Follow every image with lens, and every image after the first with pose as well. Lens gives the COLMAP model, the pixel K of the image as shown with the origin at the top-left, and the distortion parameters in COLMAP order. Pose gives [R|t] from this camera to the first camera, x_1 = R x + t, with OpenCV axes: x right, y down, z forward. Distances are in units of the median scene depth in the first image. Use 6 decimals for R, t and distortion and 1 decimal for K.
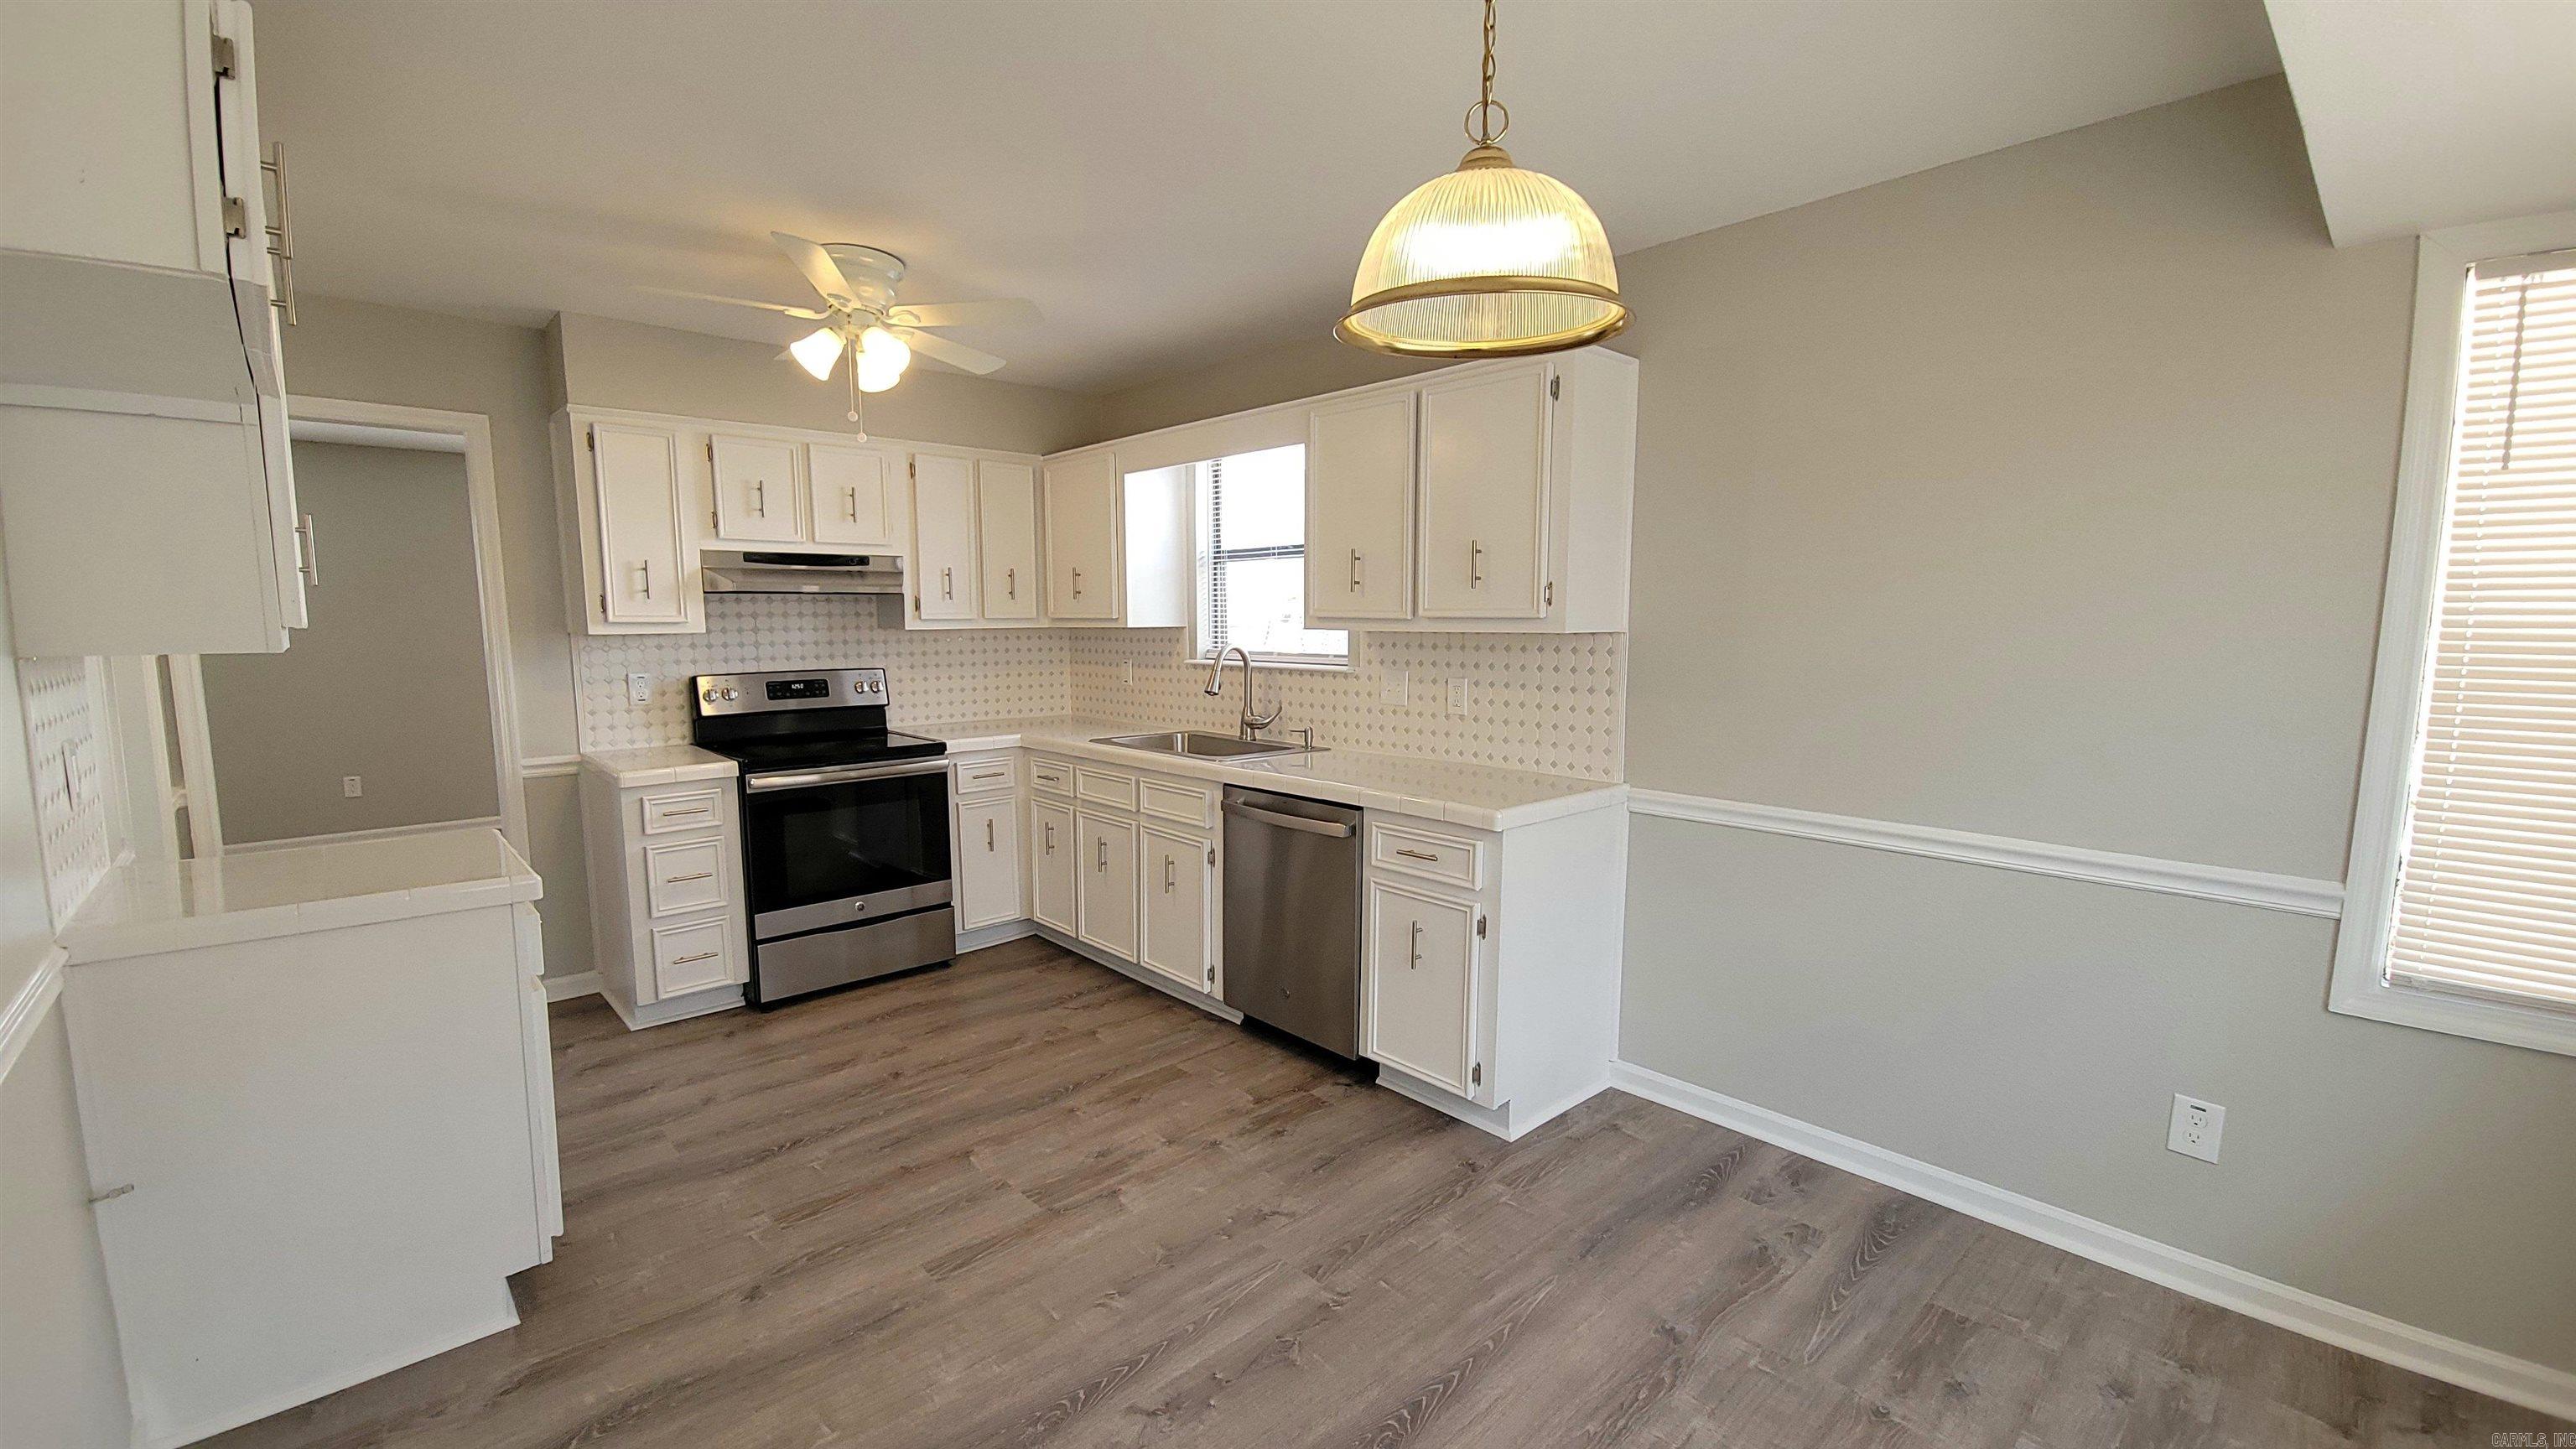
lens RADIAL K [[1047.8, 0, 1265.3], [0, 1047.8, 740.0], [0, 0, 1]] dist [0.002943, -0.000701]
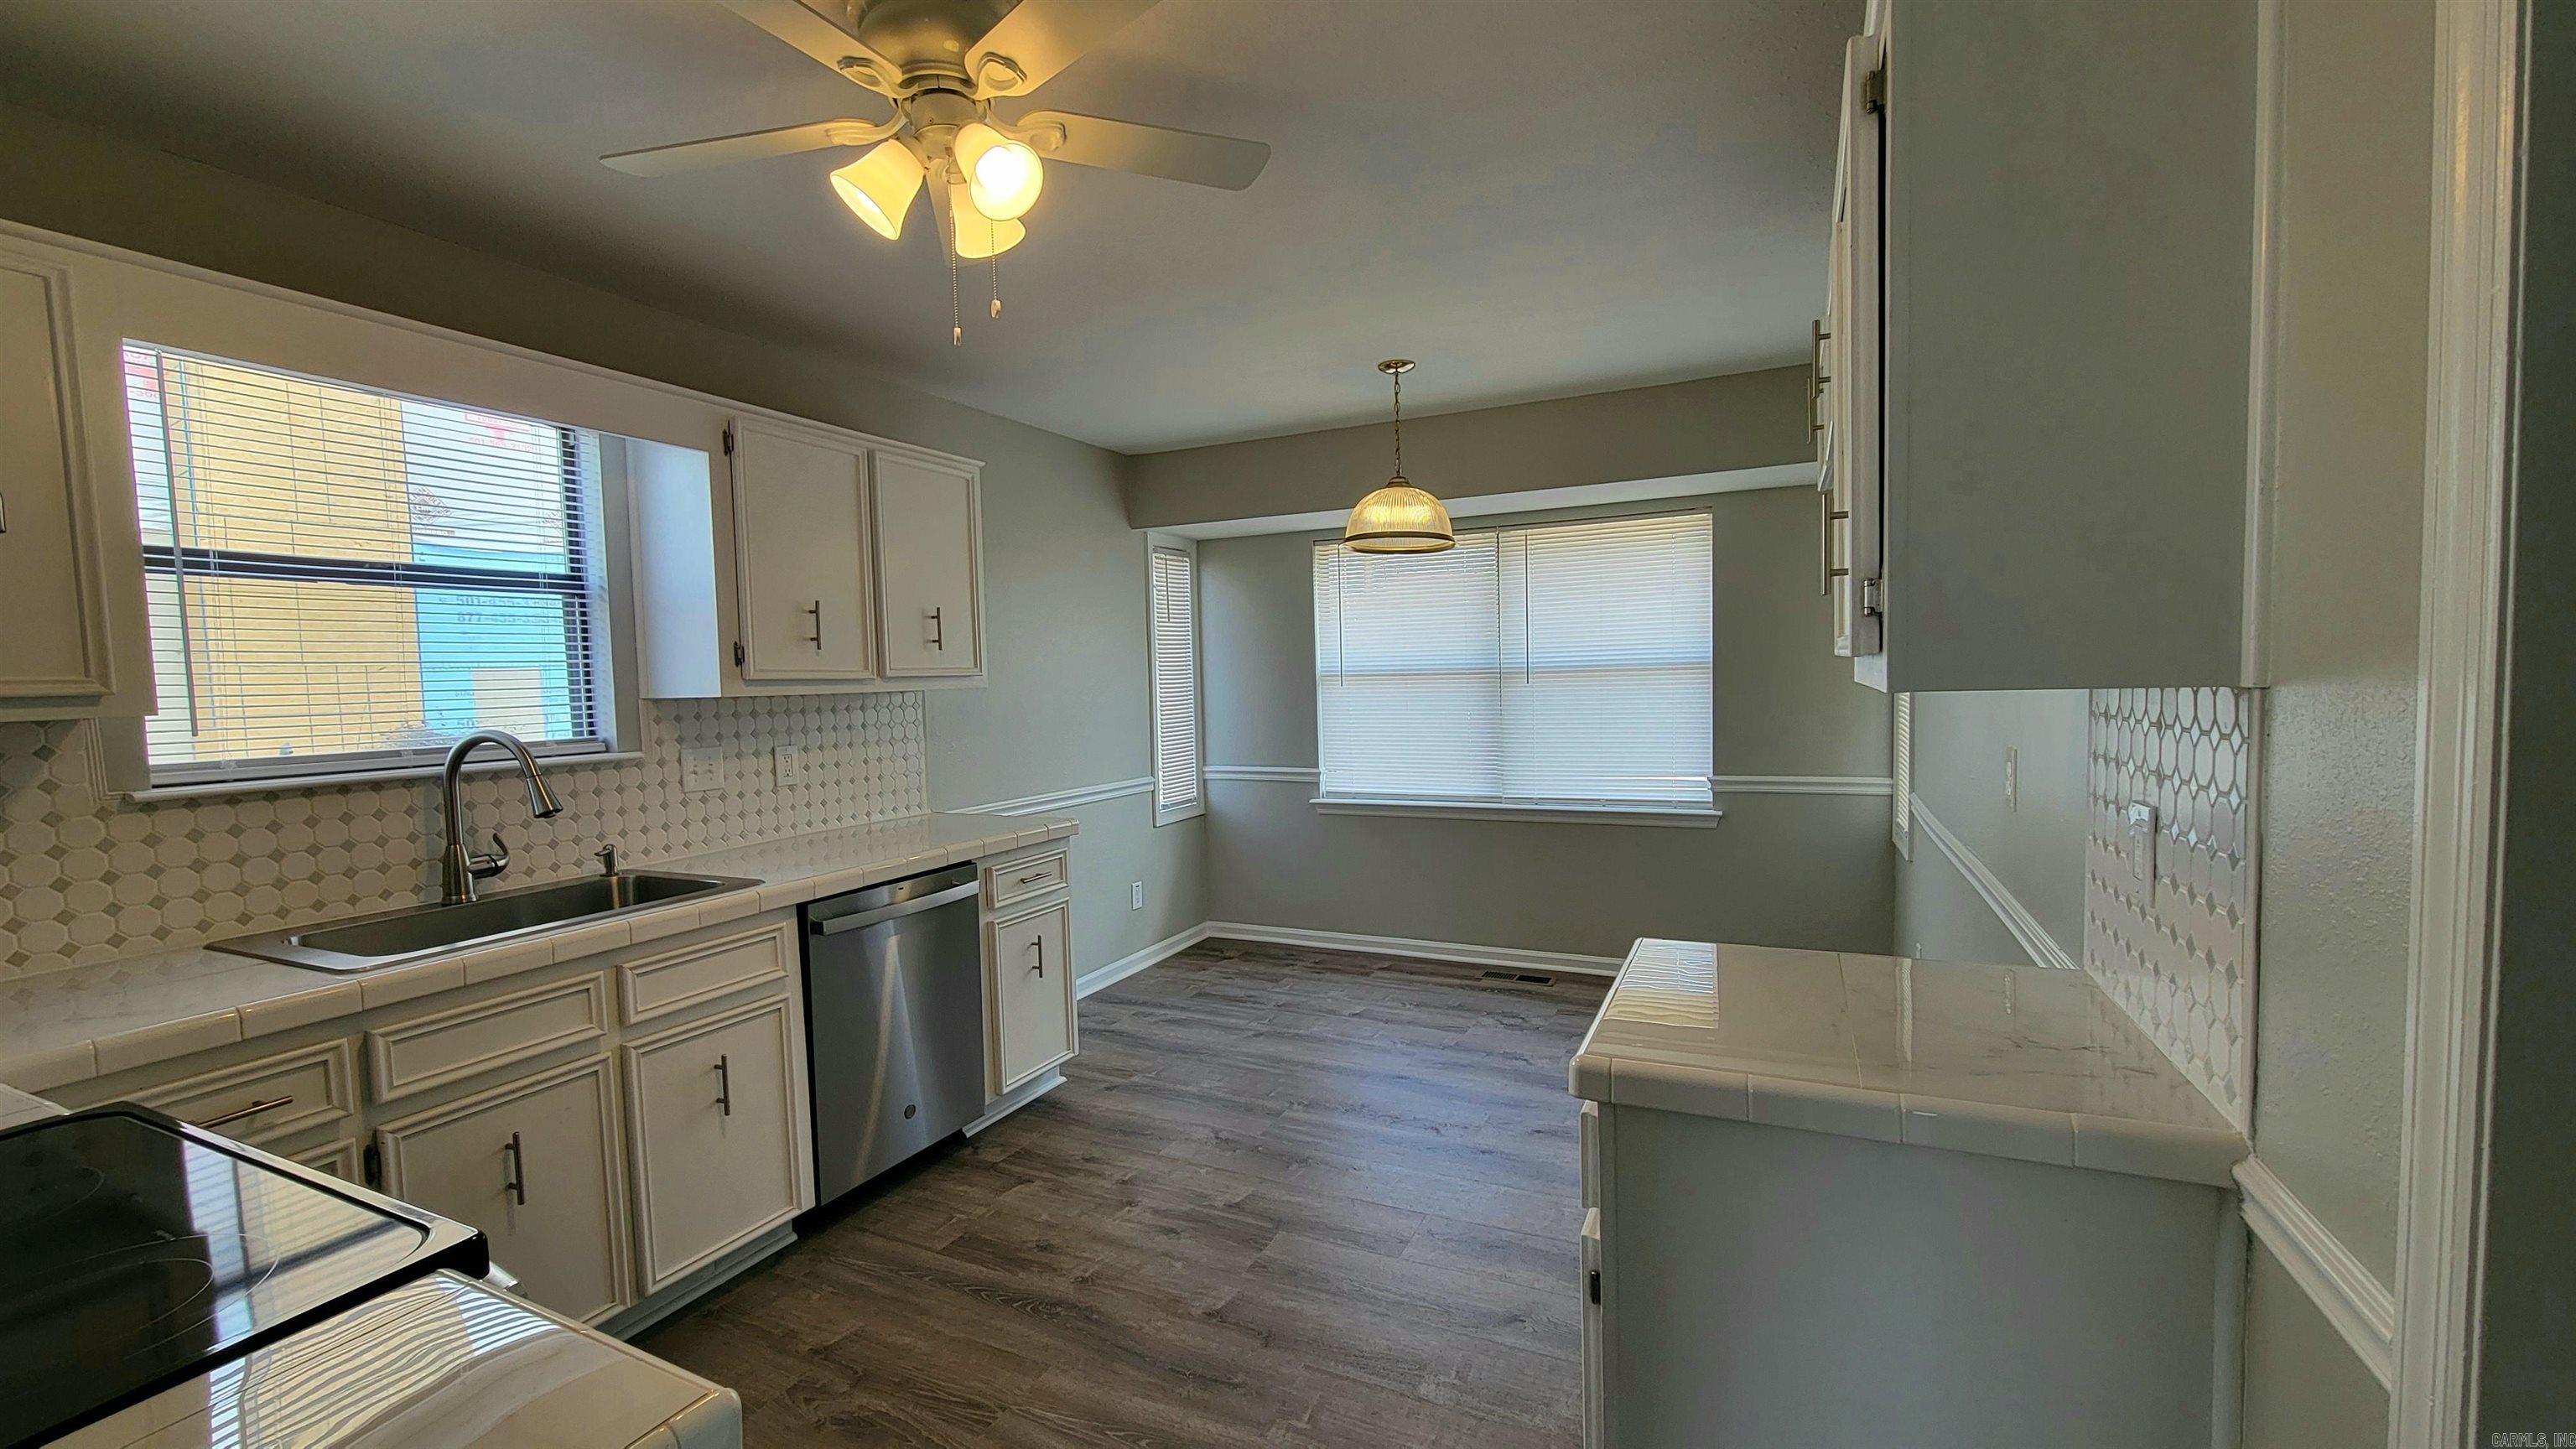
lens RADIAL K [[1050.5, 0, 1260.0], [0, 1050.5, 739.1], [0, 0, 1]] dist [0.001805, 0.000769]
pose [[-0.364262, -0.047764, 0.930071, -0.728922], [0.134773, 0.985467, 0.103393, -0.091801], [-0.921493, 0.163011, -0.352531, 0.825868]]
